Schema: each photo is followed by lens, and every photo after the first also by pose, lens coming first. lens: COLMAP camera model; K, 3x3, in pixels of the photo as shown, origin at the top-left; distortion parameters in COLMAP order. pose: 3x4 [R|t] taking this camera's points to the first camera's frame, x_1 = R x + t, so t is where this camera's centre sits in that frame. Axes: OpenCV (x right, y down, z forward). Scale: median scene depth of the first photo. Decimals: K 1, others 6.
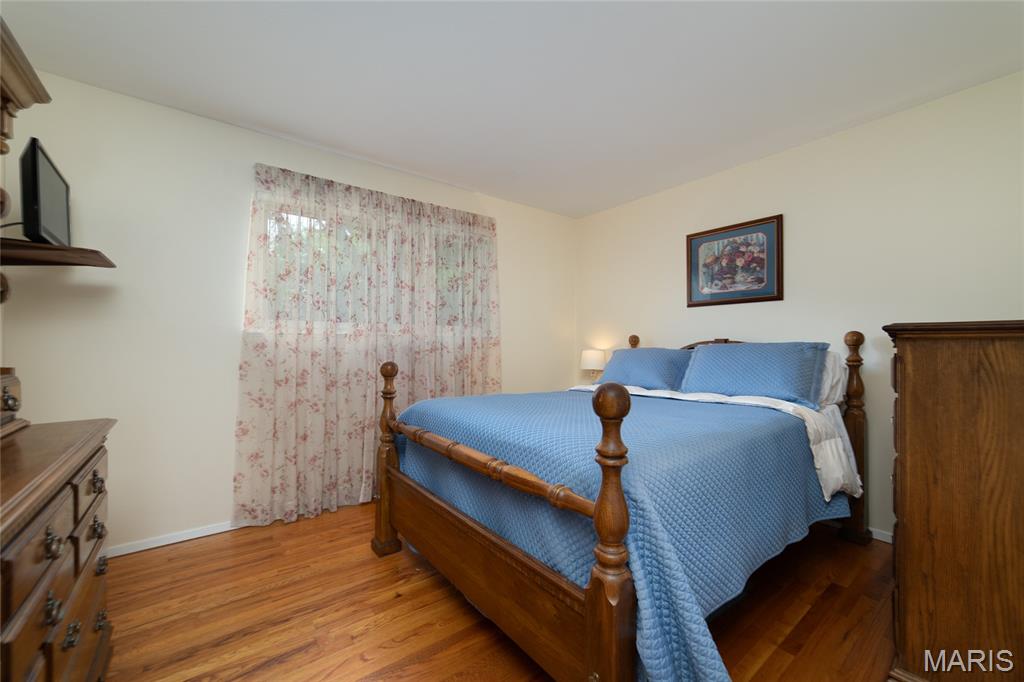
lens RADIAL K [[401.3, 0, 511.2], [0, 401.3, 343.6], [0, 0, 1]] dist [-0.008985, 0.002151]
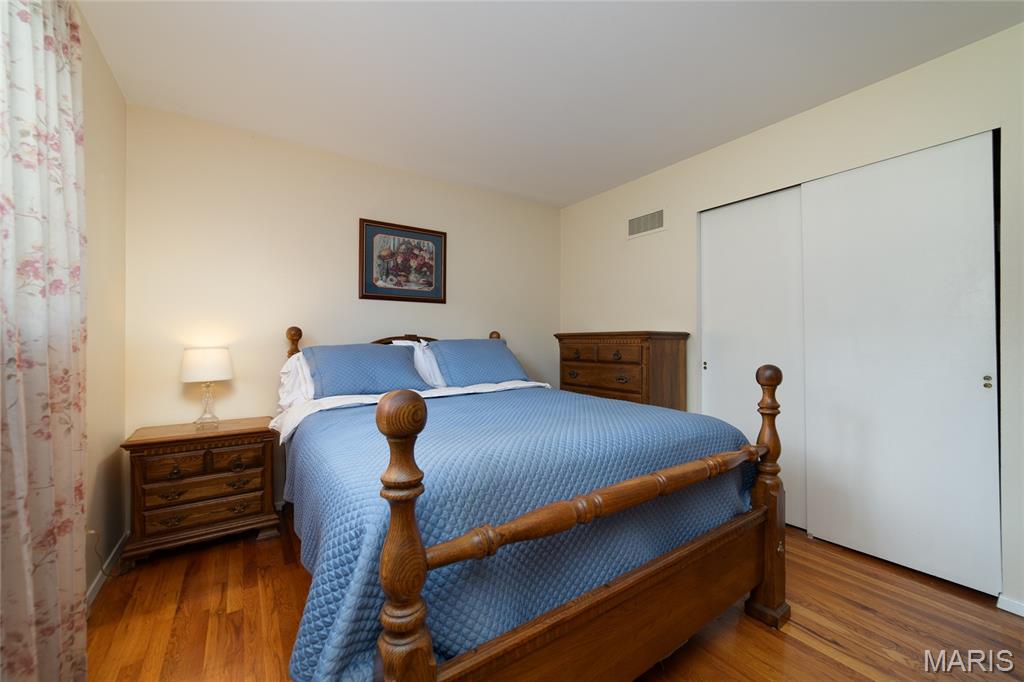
lens RADIAL K [[401.3, 0, 512.9], [0, 401.3, 343.8], [0, 0, 1]] dist [-0.008985, 0.002151]
pose [[0.049647, -0.008905, 0.998727, -0.490543], [-0.001784, 0.999958, 0.009005, 0.002306], [-0.998765, -0.002228, 0.049629, 0.679353]]
